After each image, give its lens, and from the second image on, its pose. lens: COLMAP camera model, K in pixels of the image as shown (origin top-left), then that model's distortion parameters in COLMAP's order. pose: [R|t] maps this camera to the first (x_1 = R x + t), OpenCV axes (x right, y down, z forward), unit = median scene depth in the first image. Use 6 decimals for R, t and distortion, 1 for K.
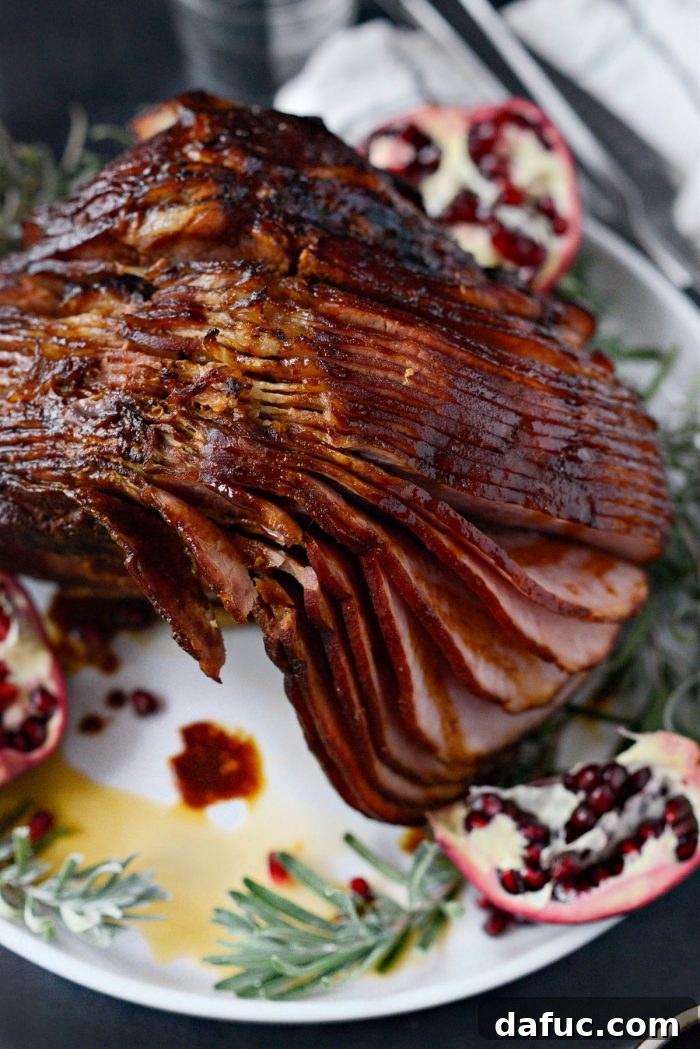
lens RADIAL K [[1687.0, 0, 323.1], [0, 1687.0, 525.0], [0, 0, 1]] dist [-0.024000, 0.010255]
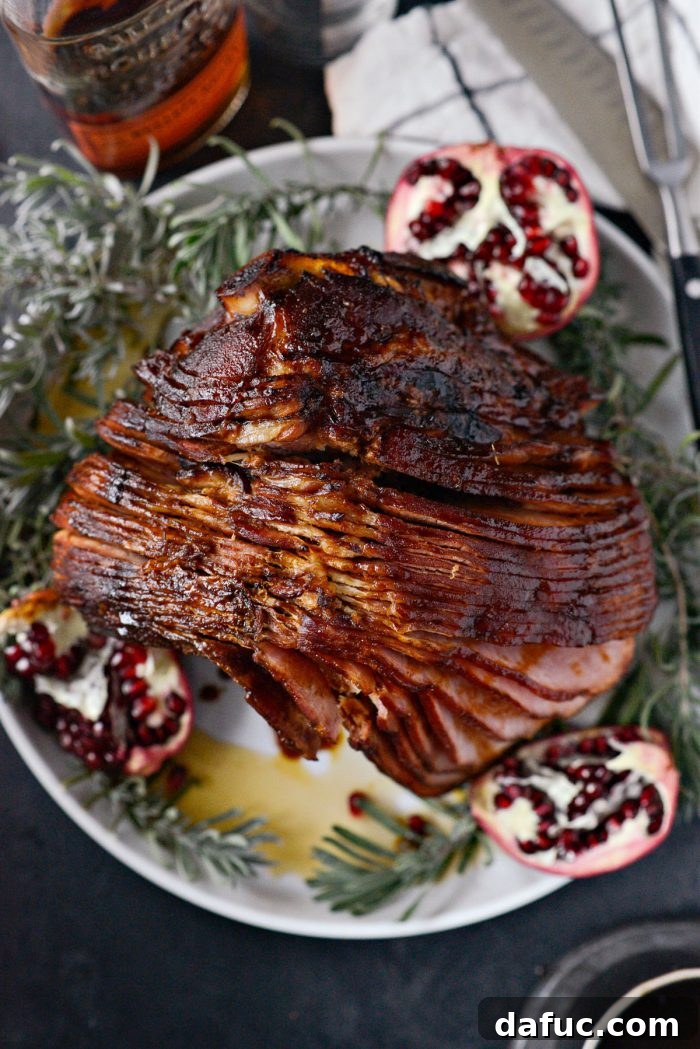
lens RADIAL K [[1687.0, 0, 323.1], [0, 1687.0, 525.0], [0, 0, 1]] dist [-0.024000, 0.010255]
pose [[0.999493, -0.025422, -0.019181, -0.024157], [0.031041, 0.912275, 0.408400, -0.633531], [0.007115, -0.408789, 0.912601, -0.168442]]
